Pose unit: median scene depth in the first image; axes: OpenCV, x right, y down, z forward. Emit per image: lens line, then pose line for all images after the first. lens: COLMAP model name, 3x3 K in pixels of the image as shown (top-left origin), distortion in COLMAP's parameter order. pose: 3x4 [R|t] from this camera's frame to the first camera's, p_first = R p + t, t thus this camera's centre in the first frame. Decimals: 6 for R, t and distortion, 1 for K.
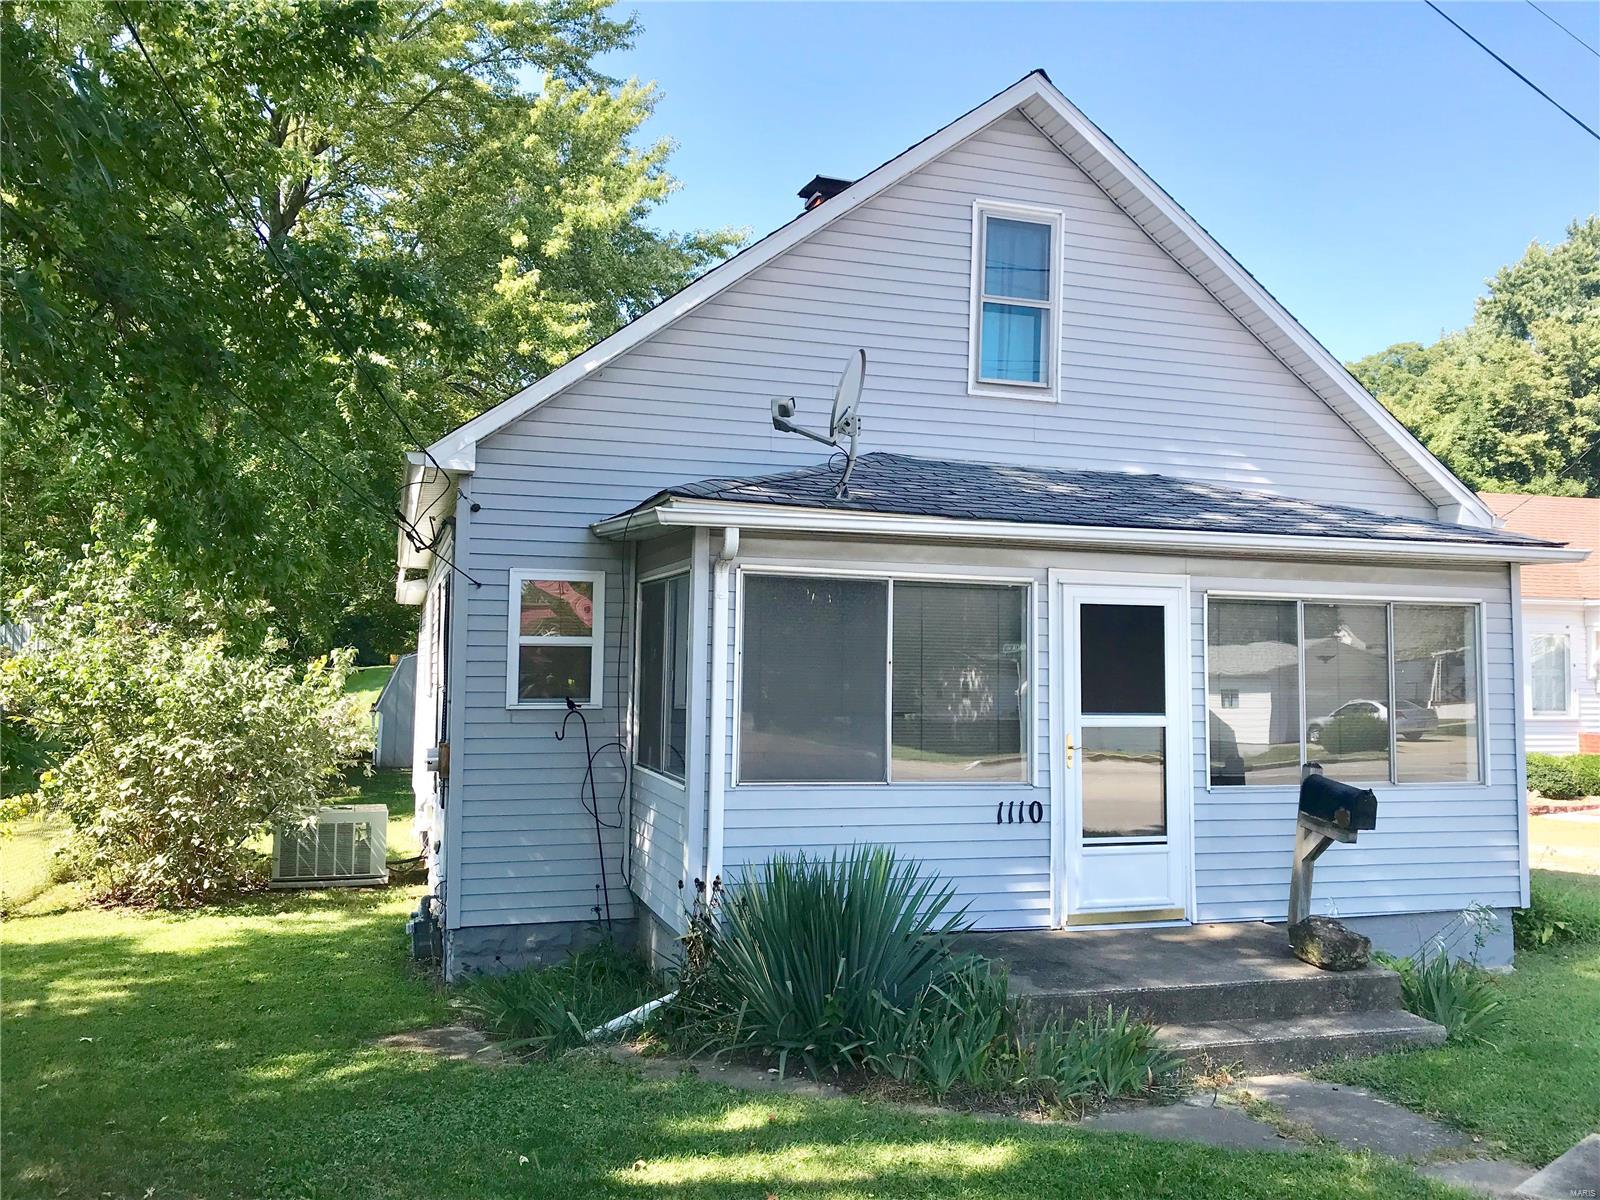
lens RADIAL K [[1293.8, 0, 783.3], [0, 1293.8, 593.7], [0, 0, 1]] dist [0.029133, -0.009967]
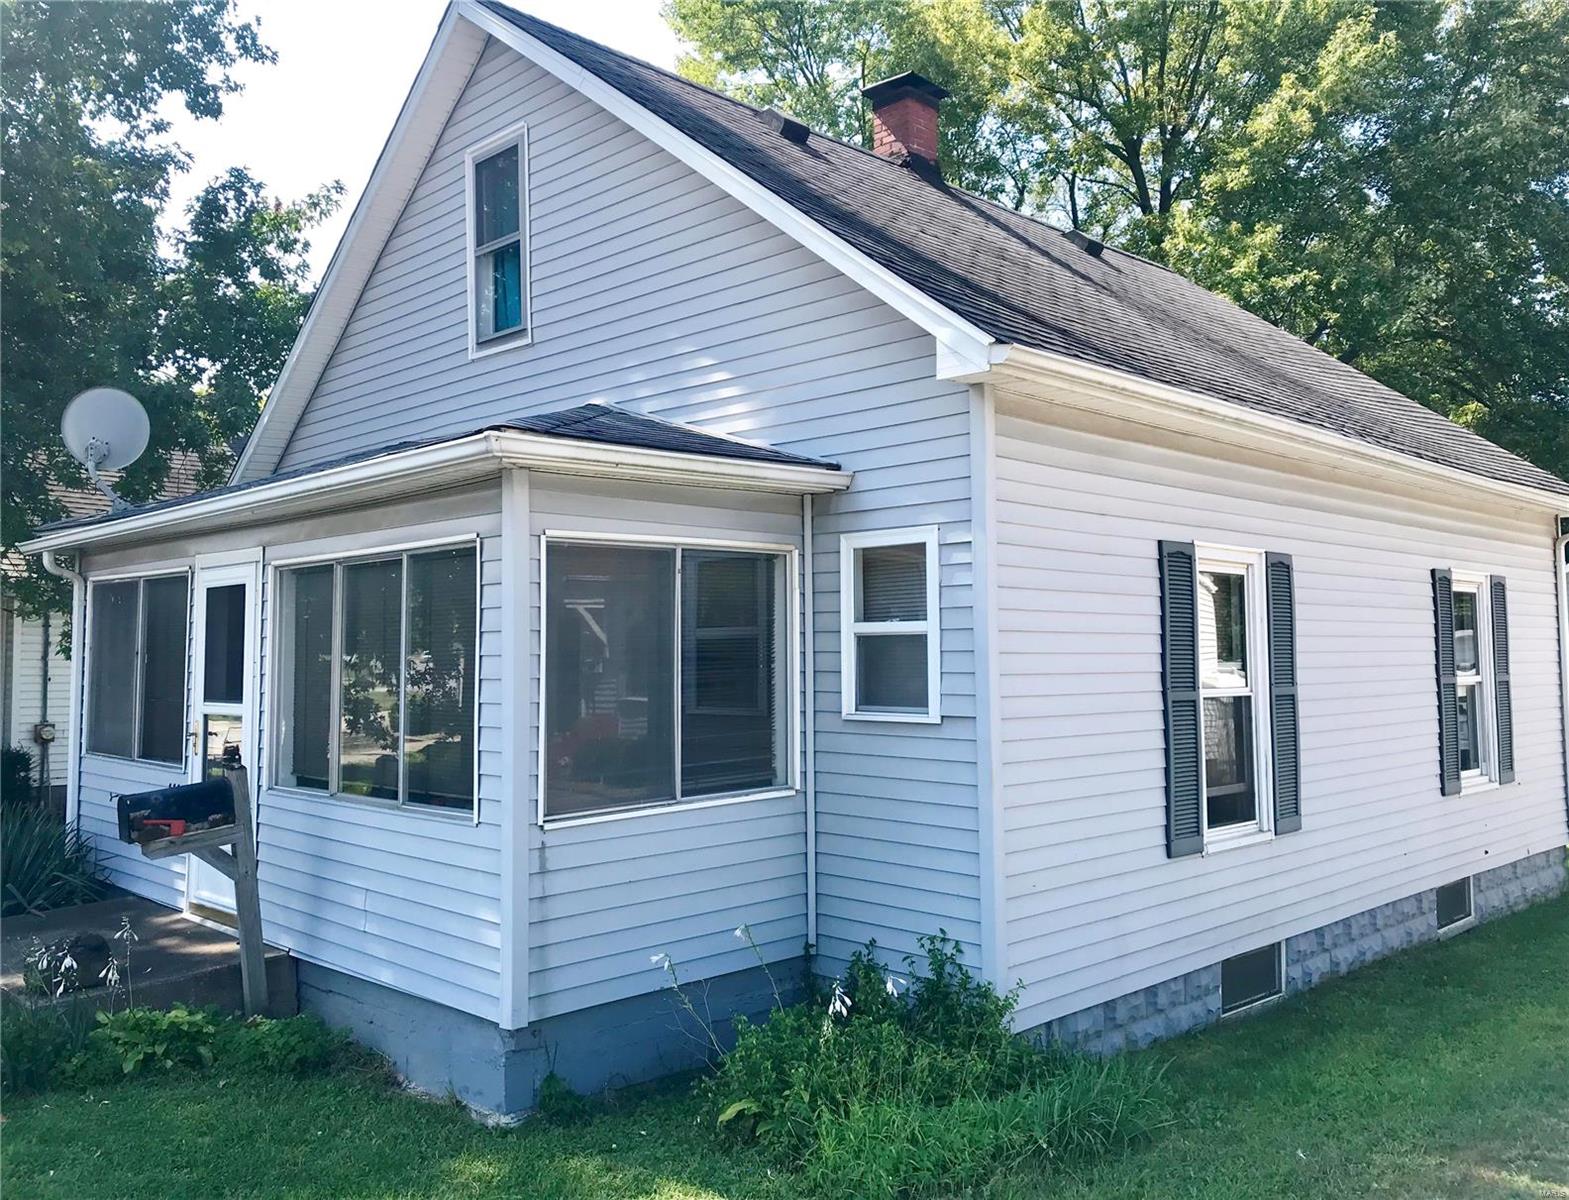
lens RADIAL K [[1315.3, 0, 788.2], [0, 1315.3, 597.0], [0, 0, 1]] dist [-0.013750, -0.005415]
pose [[0.455936, -0.051705, -0.888510, 1.213907], [0.053761, 0.998088, -0.030495, 0.063582], [0.888388, -0.033864, 0.457844, 0.863440]]
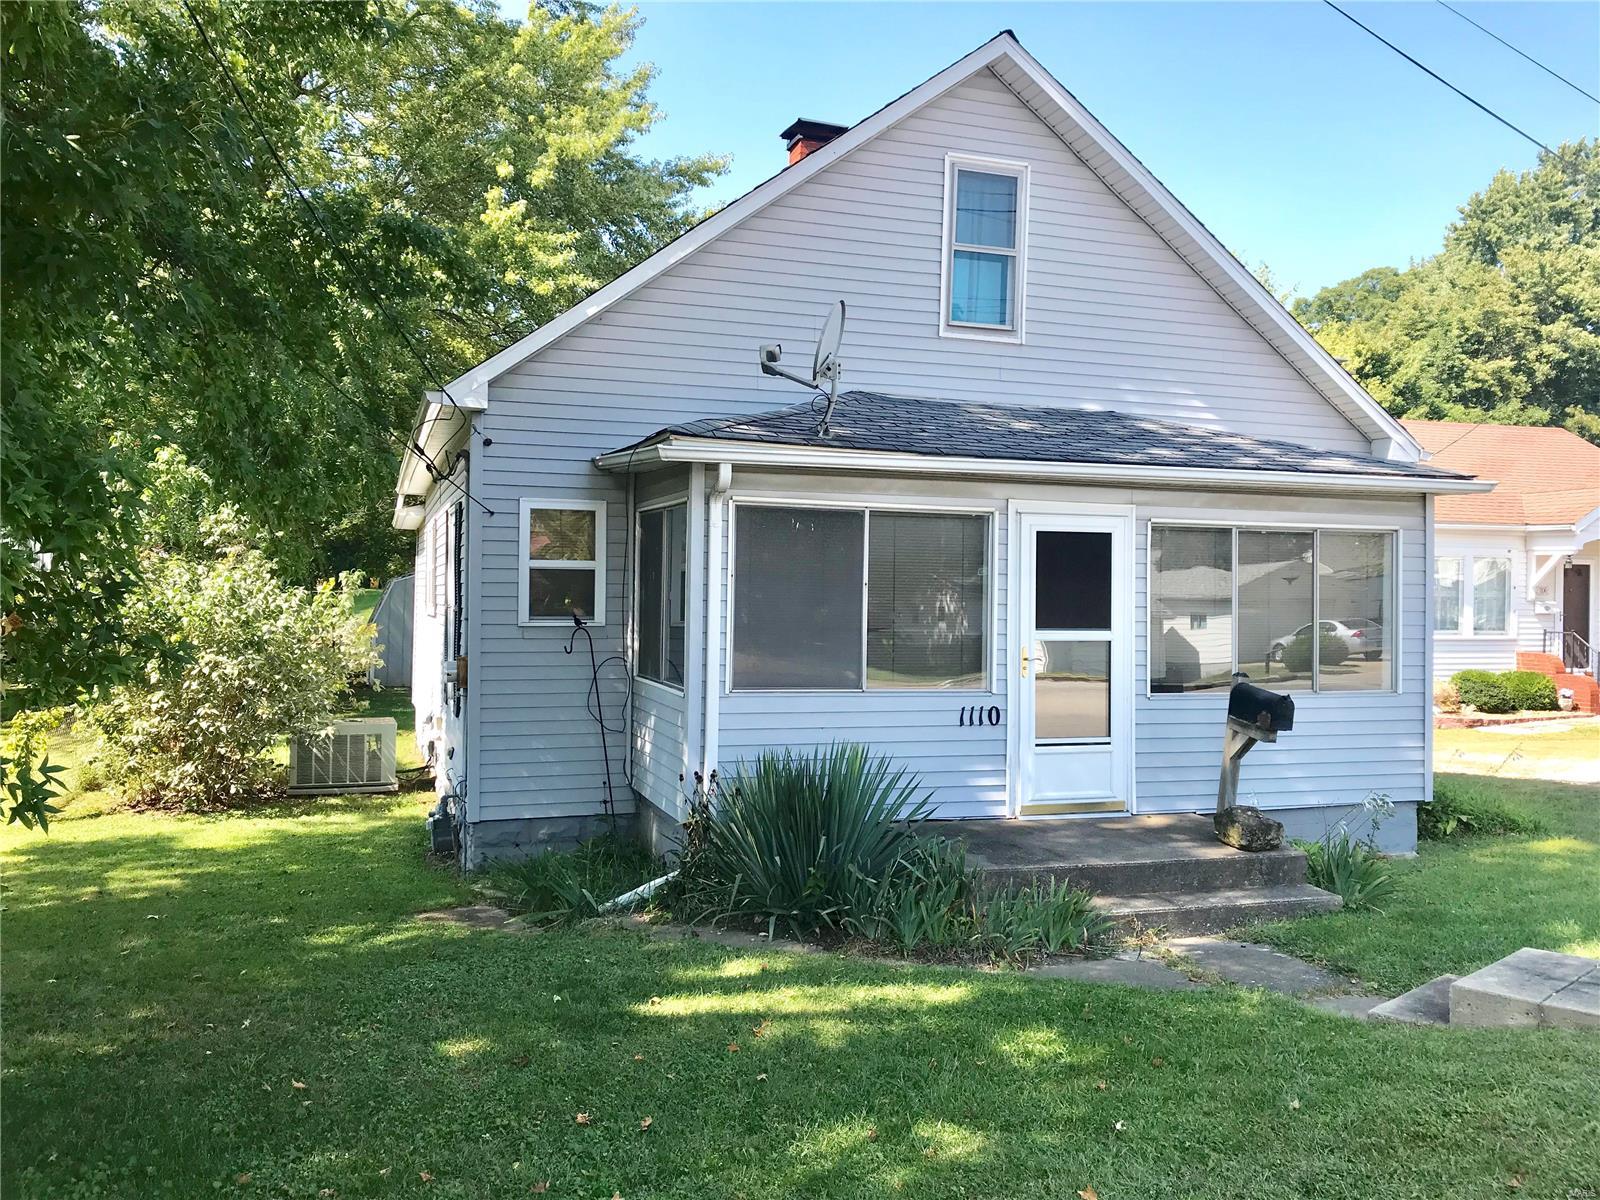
lens RADIAL K [[1293.8, 0, 798.7], [0, 1293.8, 595.2], [0, 0, 1]] dist [0.029133, -0.009967]
pose [[0.999576, -0.000523, 0.029098, -0.007136], [-0.001218, 0.998209, 0.059804, -0.003290], [-0.029077, -0.059814, 0.997786, -0.100051]]
